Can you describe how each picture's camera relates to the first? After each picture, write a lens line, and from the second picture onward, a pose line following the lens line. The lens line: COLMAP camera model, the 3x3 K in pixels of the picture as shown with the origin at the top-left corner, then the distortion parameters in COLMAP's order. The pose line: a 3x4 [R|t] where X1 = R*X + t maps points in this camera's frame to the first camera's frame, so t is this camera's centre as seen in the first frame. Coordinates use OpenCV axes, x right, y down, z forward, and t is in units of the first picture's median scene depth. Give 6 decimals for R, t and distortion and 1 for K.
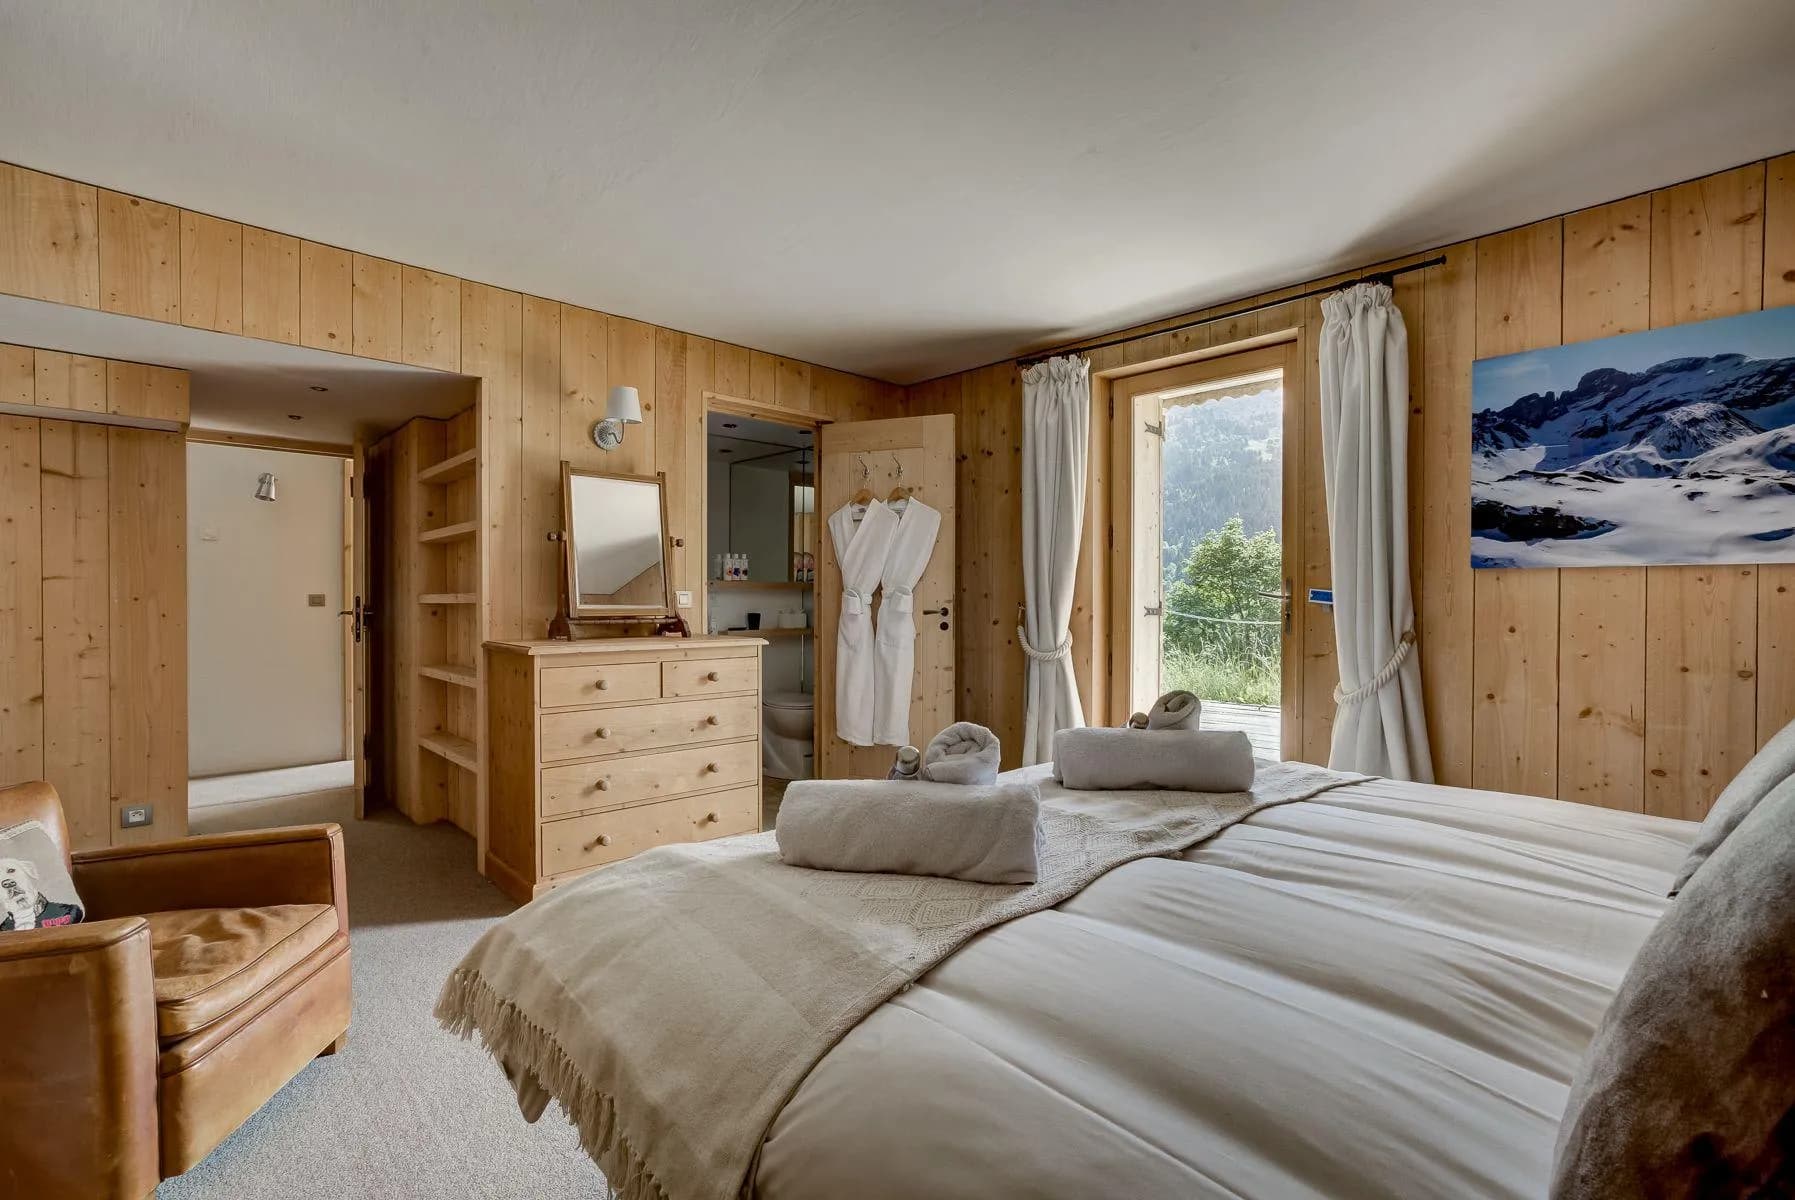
lens RADIAL K [[819.4, 0, 893.5], [0, 819.4, 598.7], [0, 0, 1]] dist [0.004666, 0.000810]
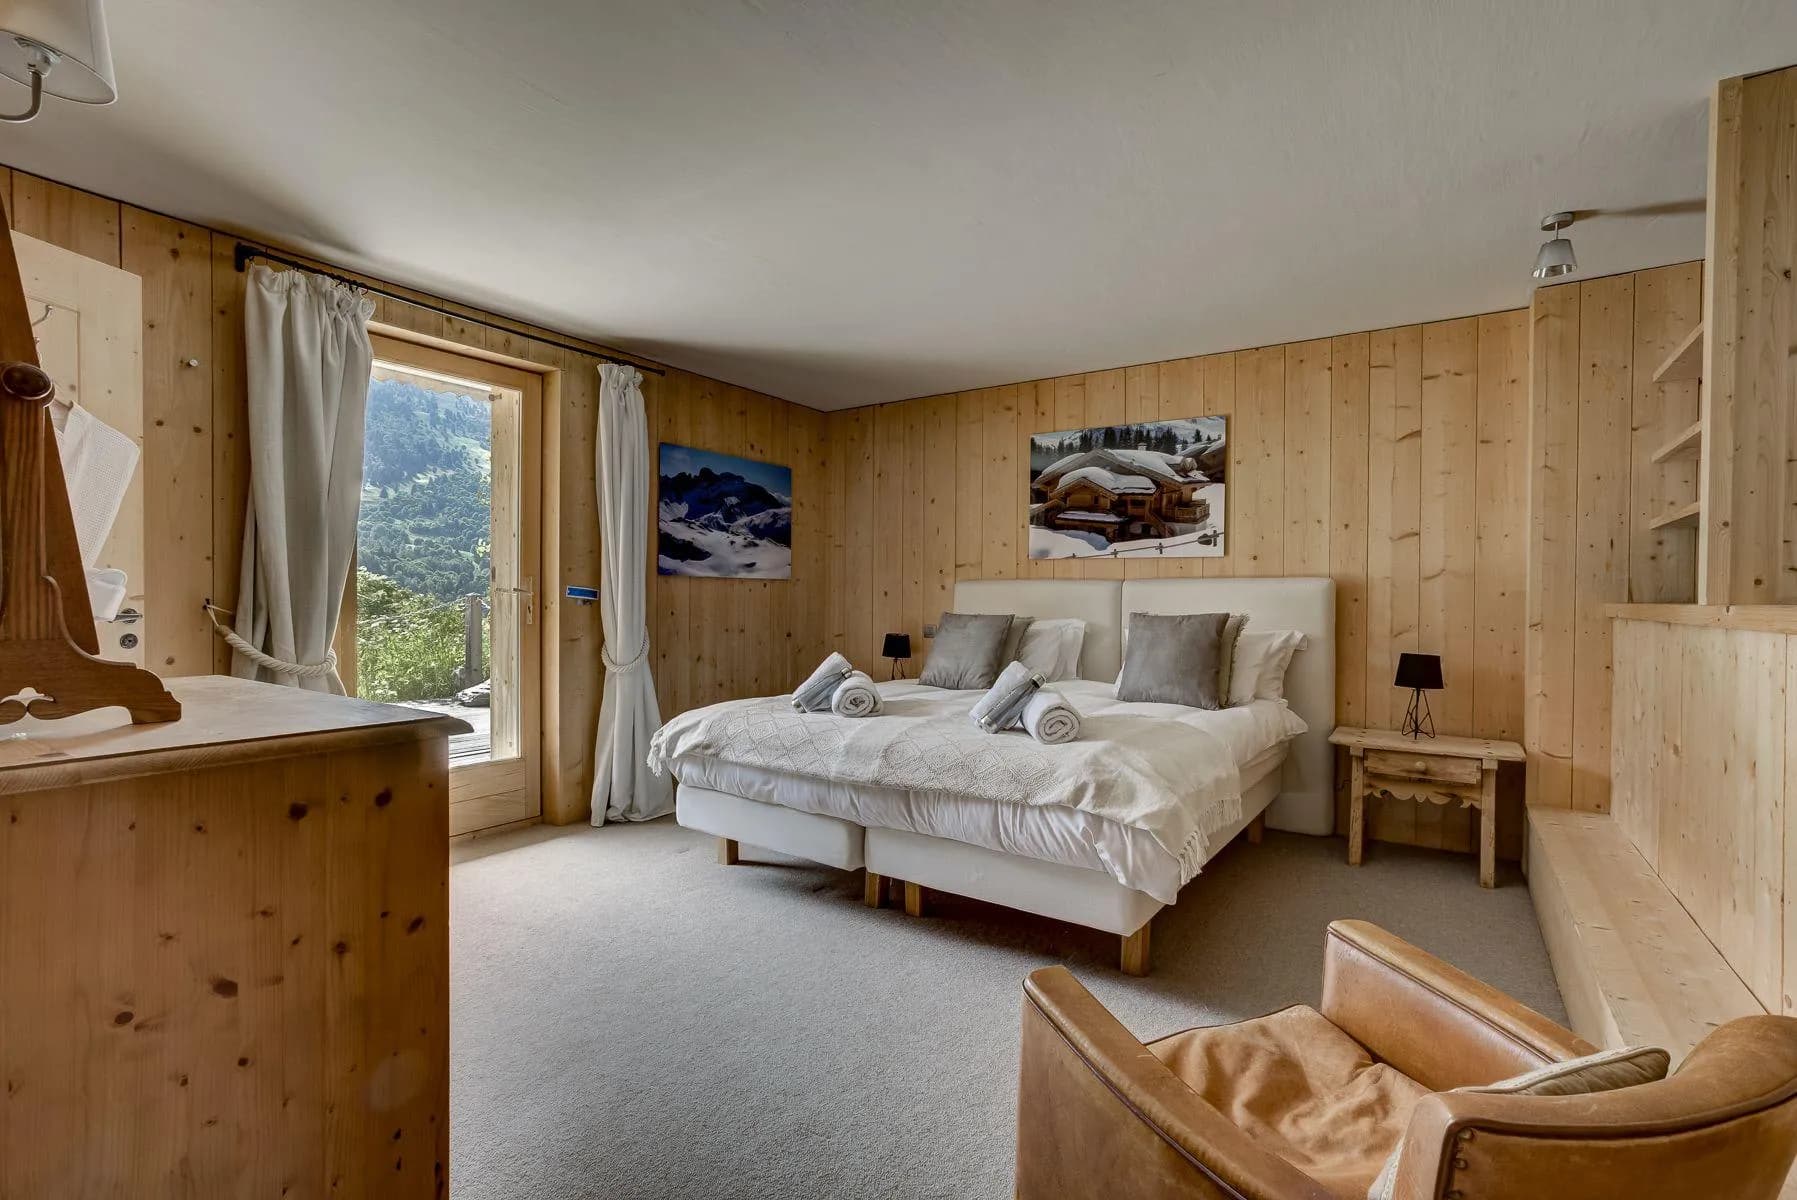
lens RADIAL K [[820.3, 0, 897.0], [0, 820.3, 598.9], [0, 0, 1]] dist [0.004666, 0.000810]
pose [[-0.223161, -0.011998, 0.974708, -0.957306], [-0.003453, 0.999928, 0.011518, -0.011107], [-0.974775, -0.000795, -0.223187, 0.946008]]
